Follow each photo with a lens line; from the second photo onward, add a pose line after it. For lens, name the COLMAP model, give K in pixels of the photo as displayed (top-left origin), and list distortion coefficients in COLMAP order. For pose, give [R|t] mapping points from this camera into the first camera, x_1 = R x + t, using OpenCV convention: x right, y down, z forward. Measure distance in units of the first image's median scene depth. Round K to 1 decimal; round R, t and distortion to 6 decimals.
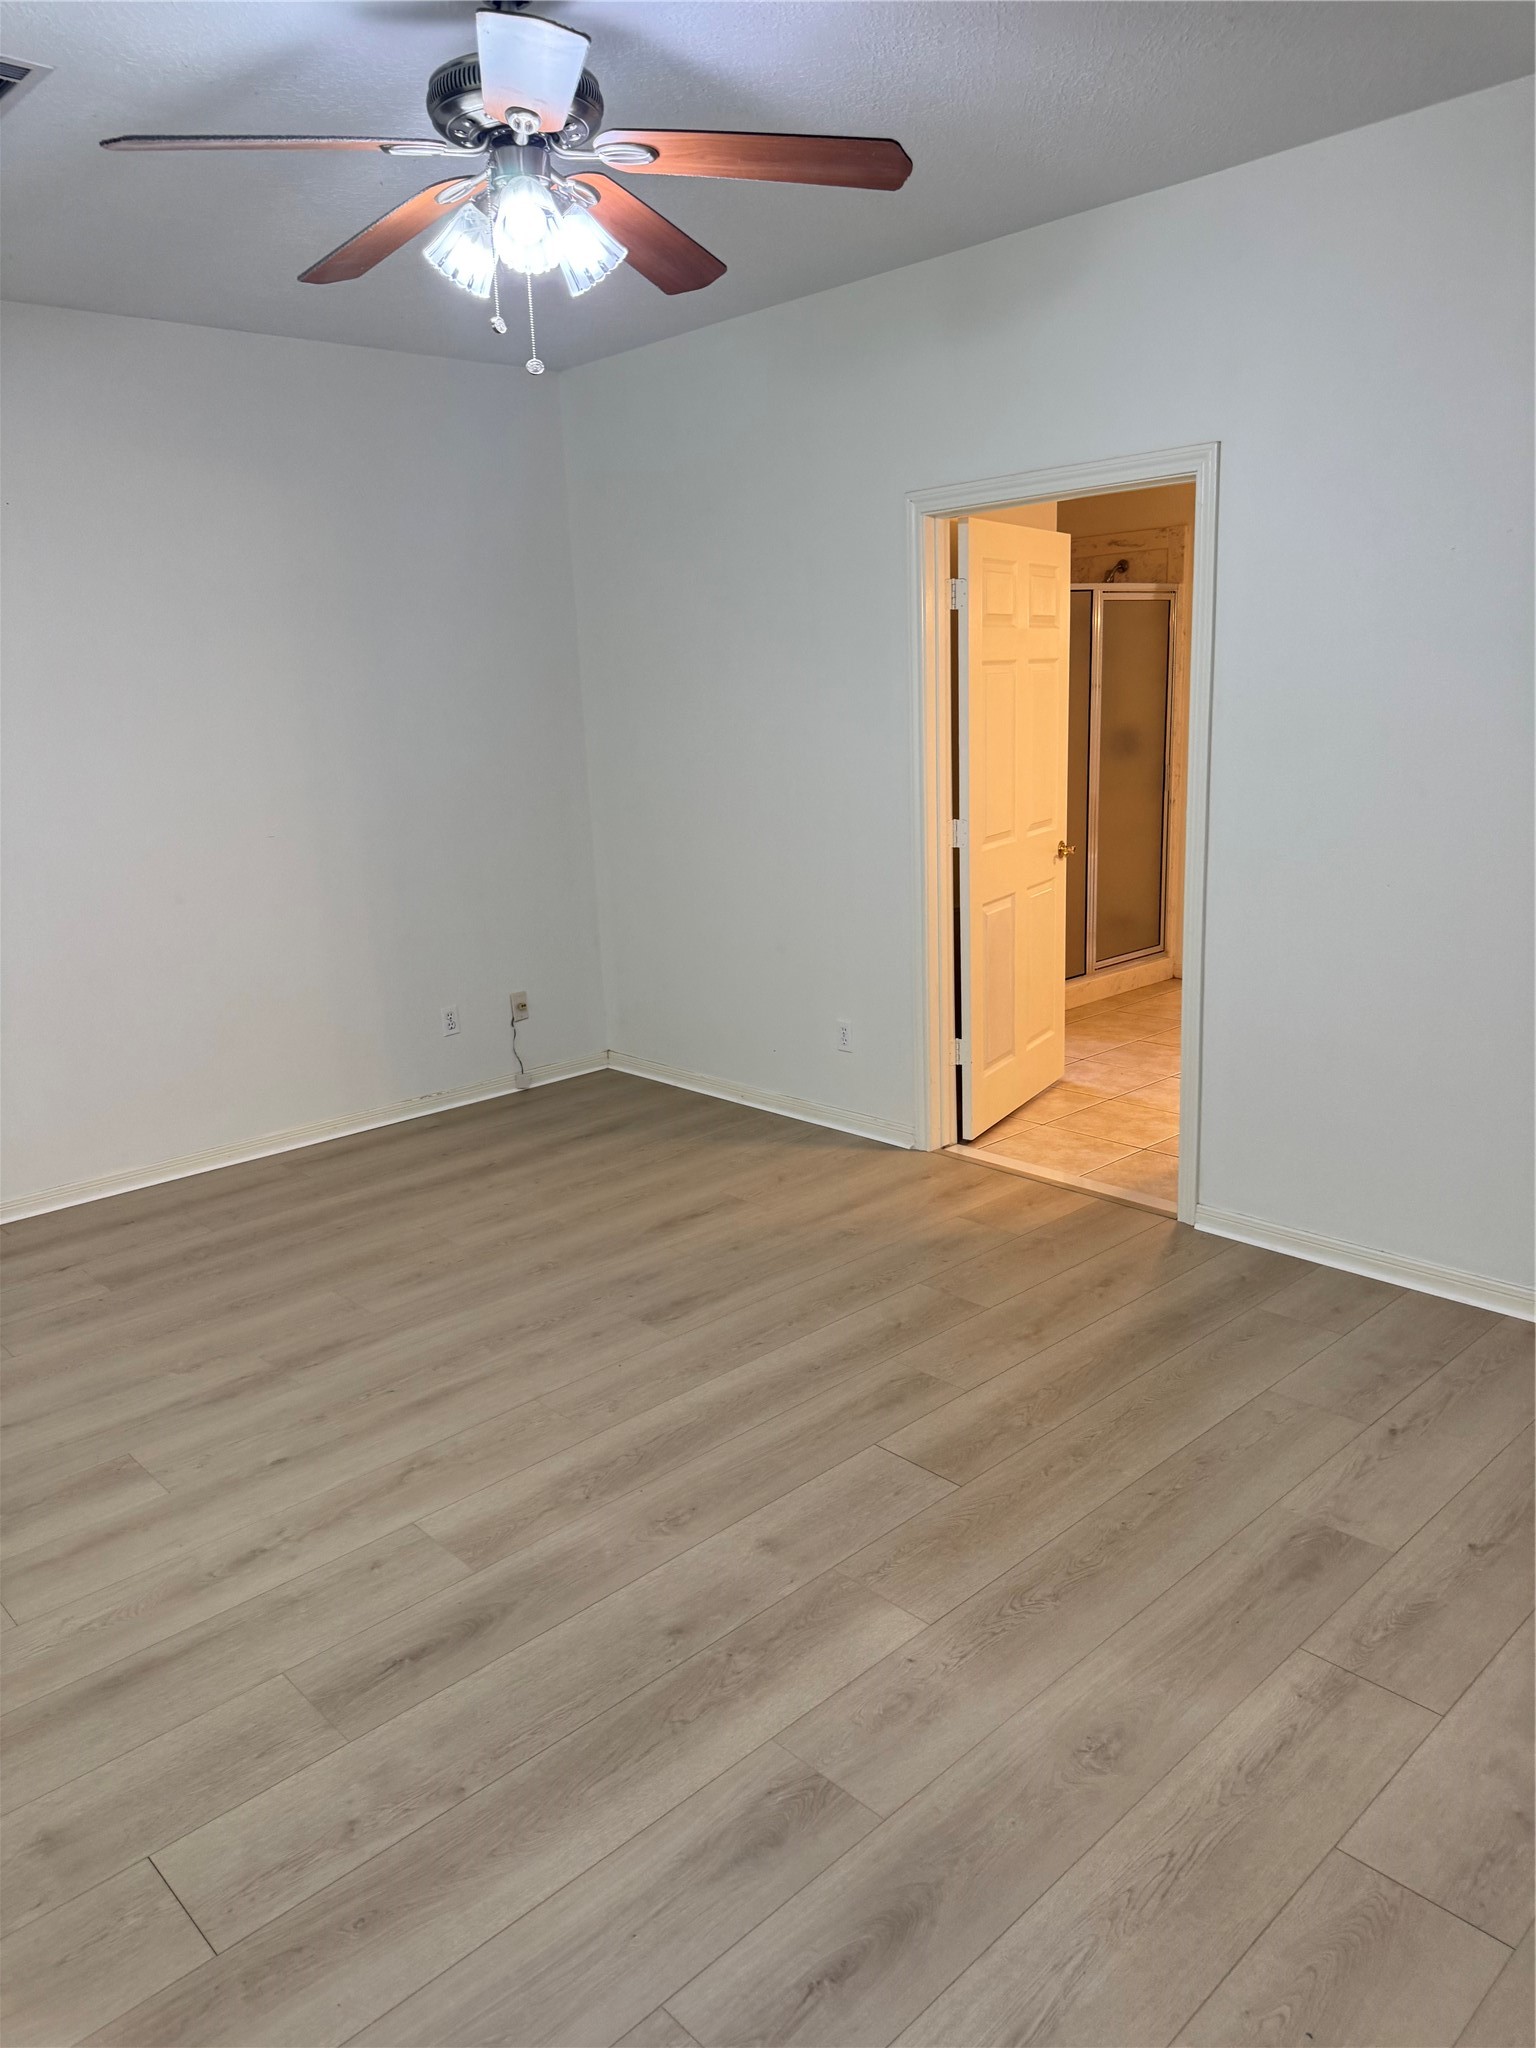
lens RADIAL K [[1459.9, 0, 775.5], [0, 1459.9, 1006.9], [0, 0, 1]] dist [0.056114, -0.065330]
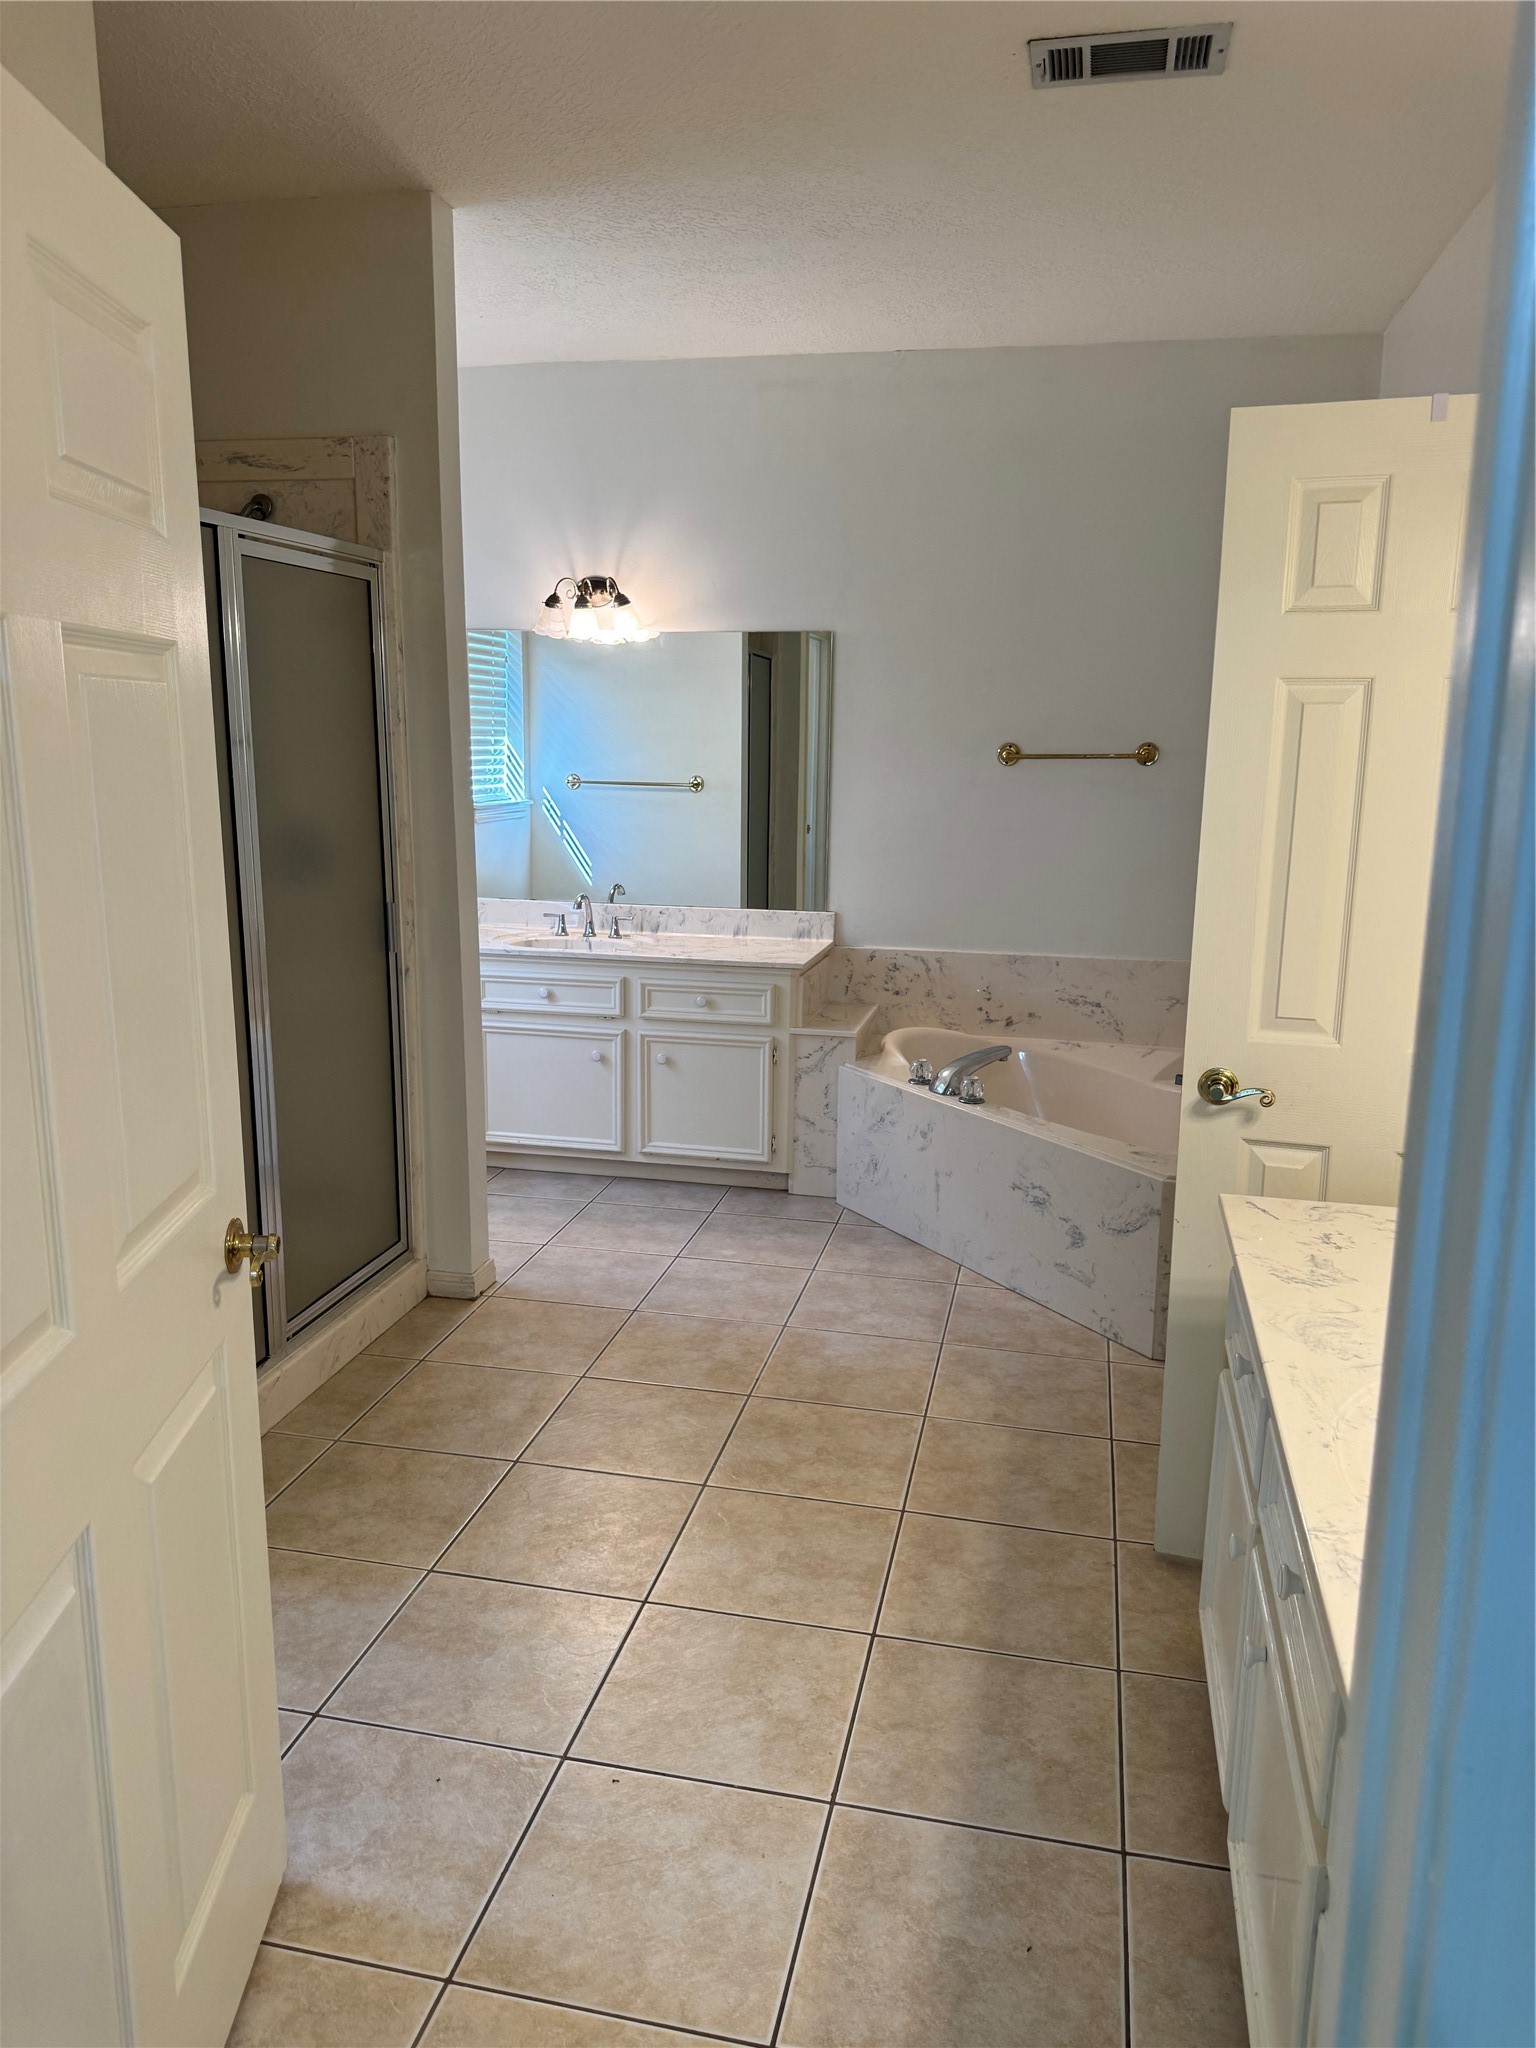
lens RADIAL K [[1459.9, 0, 763.2], [0, 1459.9, 1036.4], [0, 0, 1]] dist [0.056114, -0.065330]
pose [[0.828831, -0.072136, 0.554829, 0.194727], [0.080475, 0.996713, 0.009371, -0.251084], [-0.553681, 0.036882, 0.831912, 1.123723]]
